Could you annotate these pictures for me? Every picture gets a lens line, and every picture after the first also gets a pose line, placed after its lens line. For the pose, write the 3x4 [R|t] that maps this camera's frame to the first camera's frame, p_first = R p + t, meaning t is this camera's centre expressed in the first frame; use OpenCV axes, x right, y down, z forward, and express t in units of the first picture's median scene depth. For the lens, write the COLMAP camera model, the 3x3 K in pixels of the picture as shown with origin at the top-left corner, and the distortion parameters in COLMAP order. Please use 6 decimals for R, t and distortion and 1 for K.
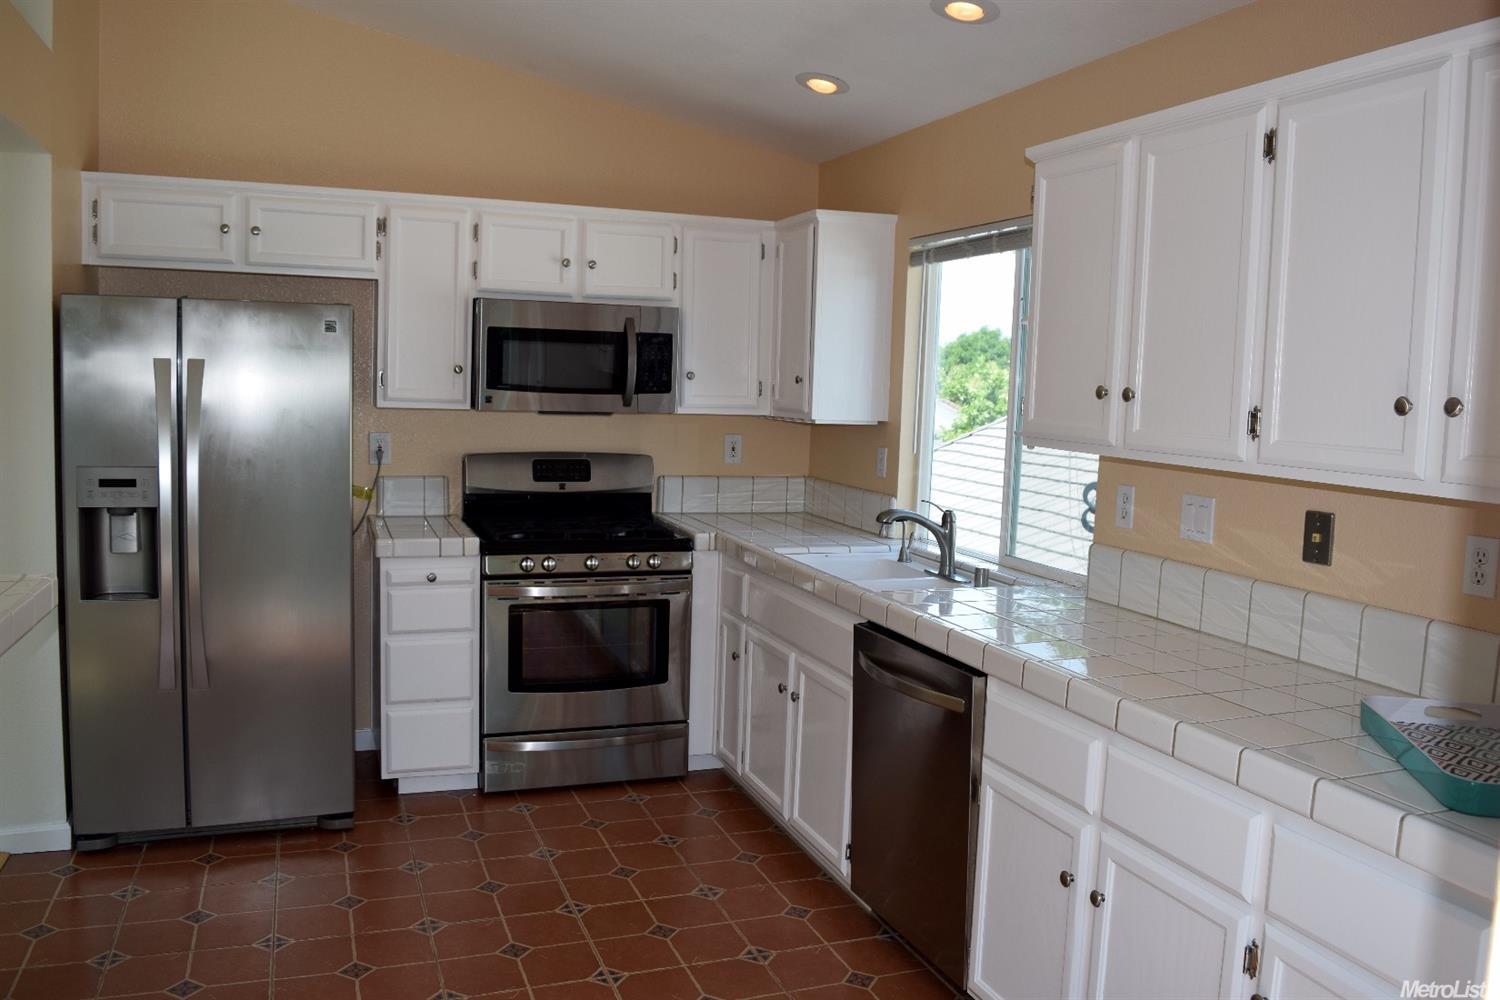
lens RADIAL K [[1185.5, 0, 748.1], [0, 1185.5, 498.2], [0, 0, 1]] dist [-0.083498, 0.005553]
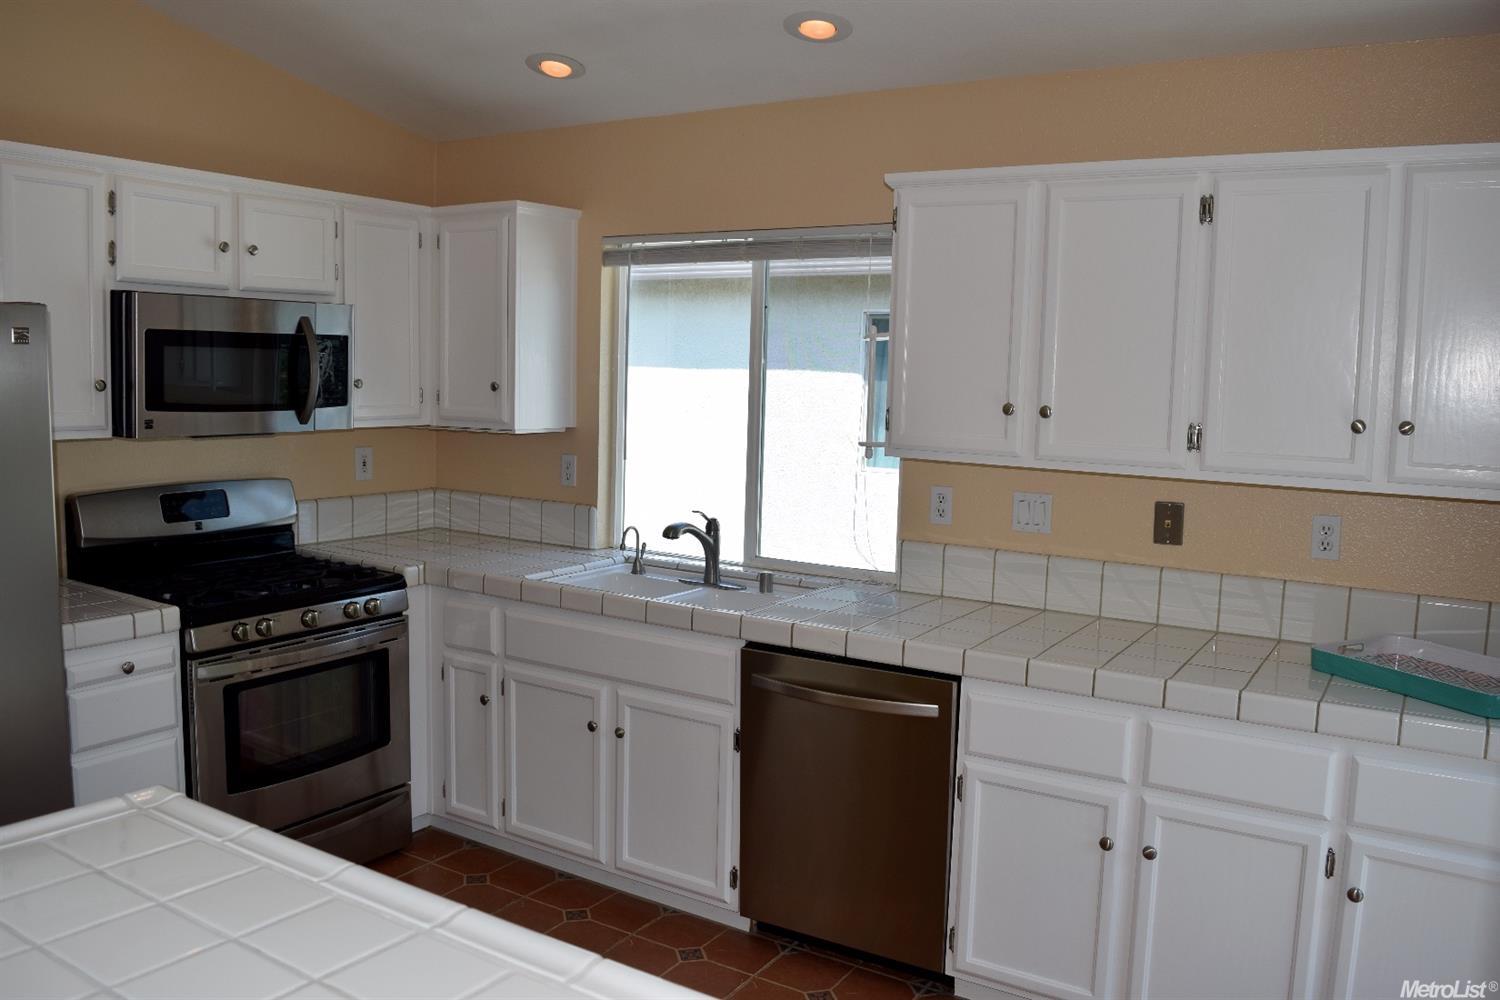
lens RADIAL K [[1185.5, 0, 748.2], [0, 1185.5, 497.8], [0, 0, 1]] dist [-0.083498, 0.005553]
pose [[0.794573, -0.078157, 0.602117, -0.365364], [0.061790, 0.996941, 0.047867, -0.047840], [-0.604016, -0.000829, 0.796972, 0.165925]]
